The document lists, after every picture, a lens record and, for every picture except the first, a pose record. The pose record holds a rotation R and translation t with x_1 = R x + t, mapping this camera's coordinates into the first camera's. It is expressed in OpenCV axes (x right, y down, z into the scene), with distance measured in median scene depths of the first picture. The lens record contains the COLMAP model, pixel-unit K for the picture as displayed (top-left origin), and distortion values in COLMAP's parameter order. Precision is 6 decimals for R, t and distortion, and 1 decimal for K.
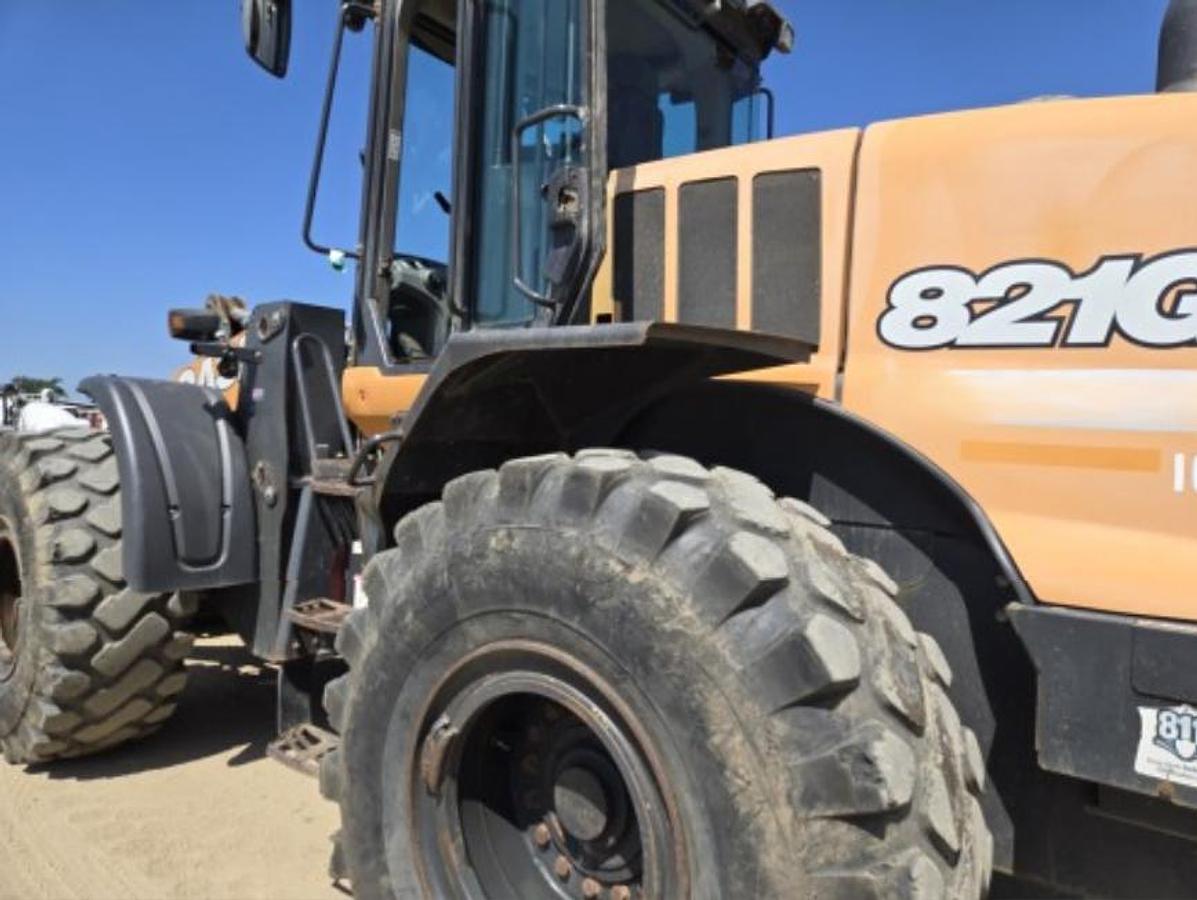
lens RADIAL K [[841.2, 0, 600.3], [0, 841.2, 436.1], [0, 0, 1]] dist [0.071383, -0.050557]
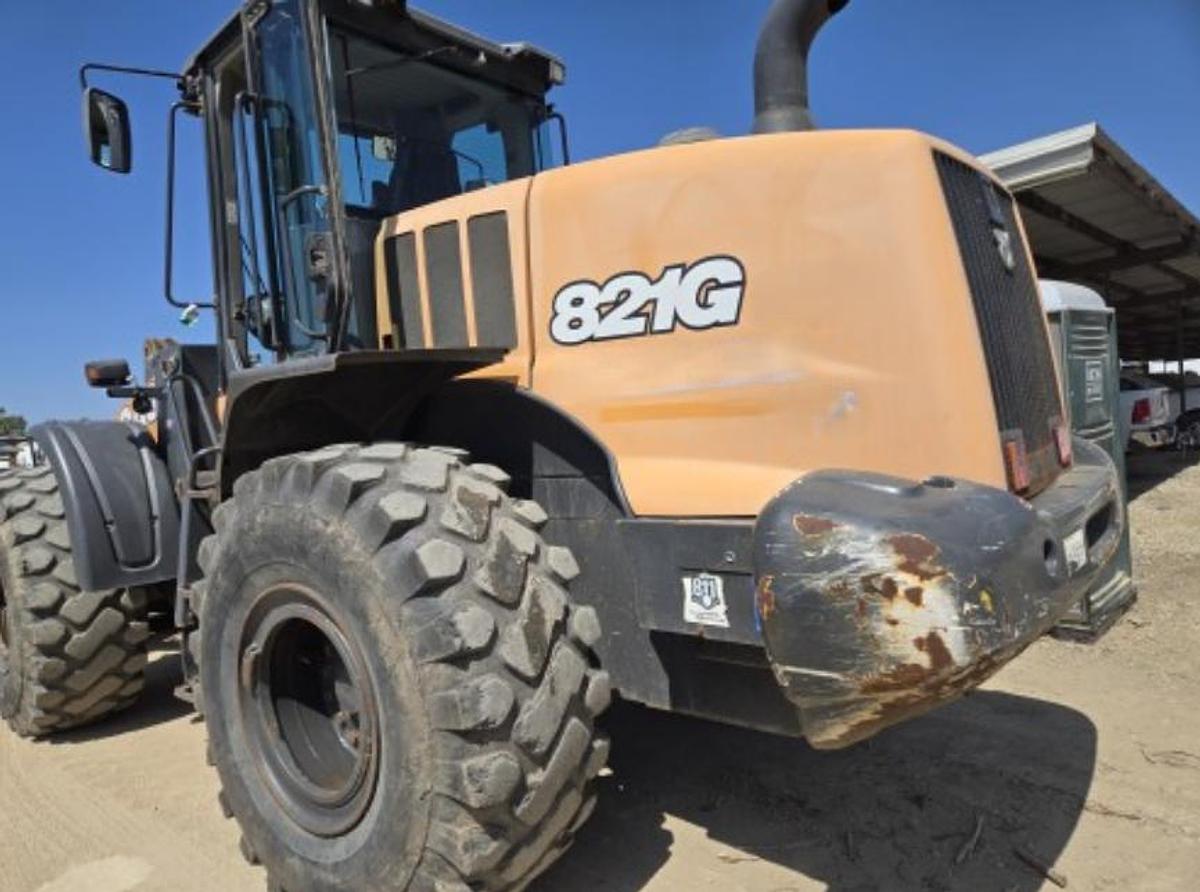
lens RADIAL K [[865.1, 0, 600.4], [0, 865.1, 463.5], [0, 0, 1]] dist [0.066924, -0.054014]
pose [[0.992277, -0.112101, -0.053104, 0.445485], [0.114974, 0.991871, 0.054526, 0.015932], [0.046560, -0.060210, 0.997099, -0.369955]]
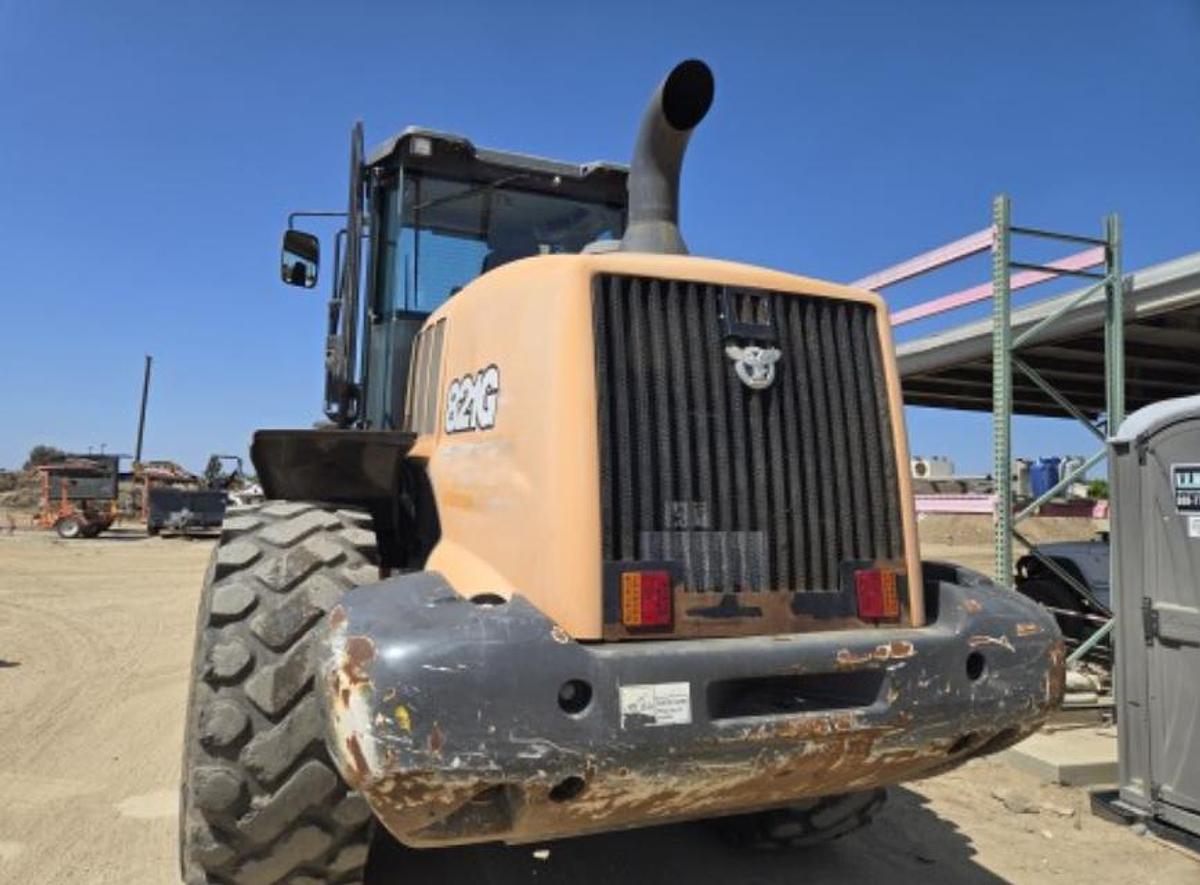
lens RADIAL K [[874.1, 0, 581.3], [0, 874.1, 439.9], [0, 0, 1]] dist [0.040919, -0.000206]
pose [[0.822559, -0.047511, -0.566691, 1.387424], [0.000753, 0.996594, -0.082461, 0.036258], [0.568679, 0.067403, 0.819794, -0.144639]]
